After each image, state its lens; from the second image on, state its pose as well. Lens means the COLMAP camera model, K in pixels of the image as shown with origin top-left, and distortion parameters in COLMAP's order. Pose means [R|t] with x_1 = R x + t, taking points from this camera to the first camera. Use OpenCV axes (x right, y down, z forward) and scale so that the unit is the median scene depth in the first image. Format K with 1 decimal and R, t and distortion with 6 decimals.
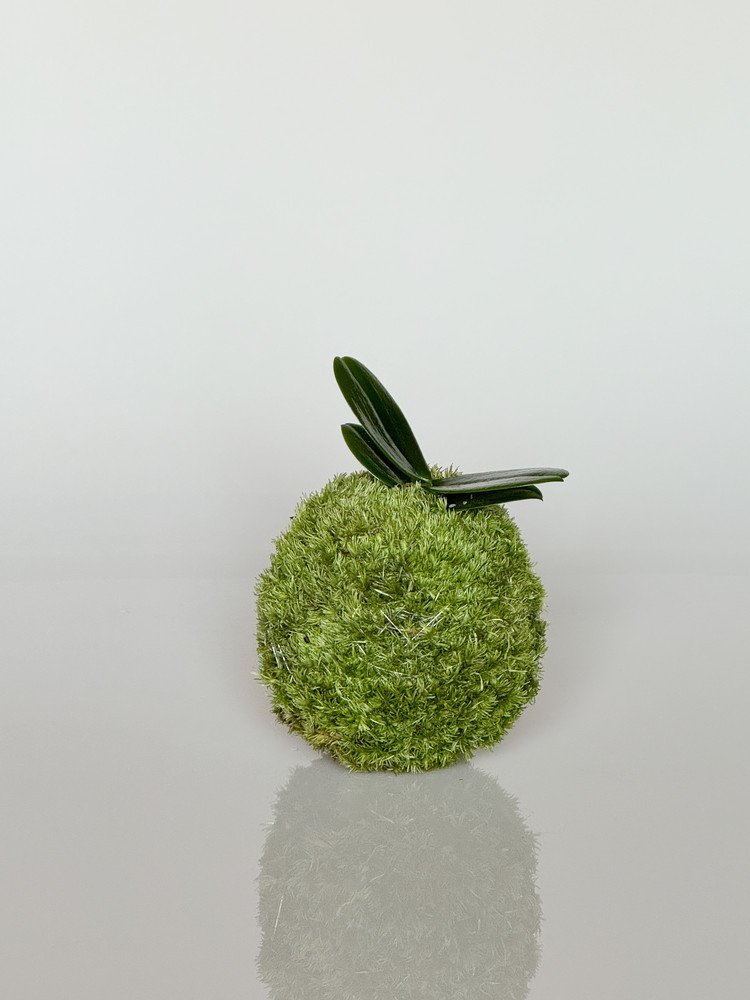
lens RADIAL K [[2259.1, 0, 375.0], [0, 2259.1, 500.0], [0, 0, 1]] dist [0.015967, 0.136502]
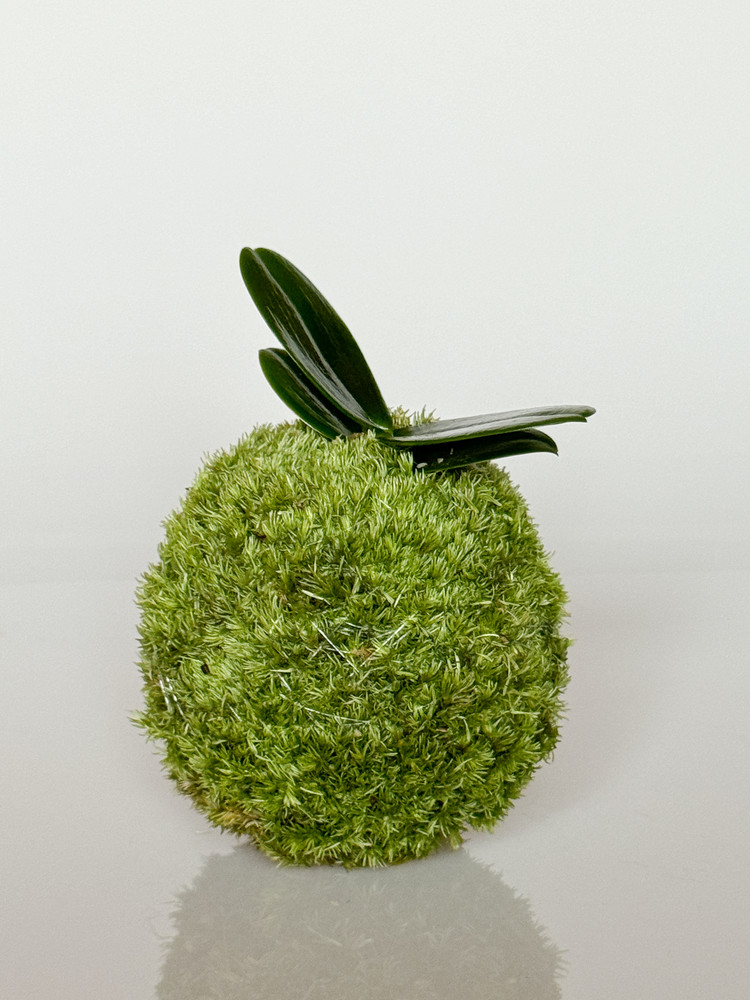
lens RADIAL K [[2300.5, 0, 375.0], [0, 2300.5, 500.0], [0, 0, 1]] dist [0.203692, -0.335804]
pose [[0.999412, -0.013270, -0.031611, 0.041851], [0.012692, 0.999750, -0.018418, 0.025232], [0.031847, 0.018006, 0.999331, 0.322160]]
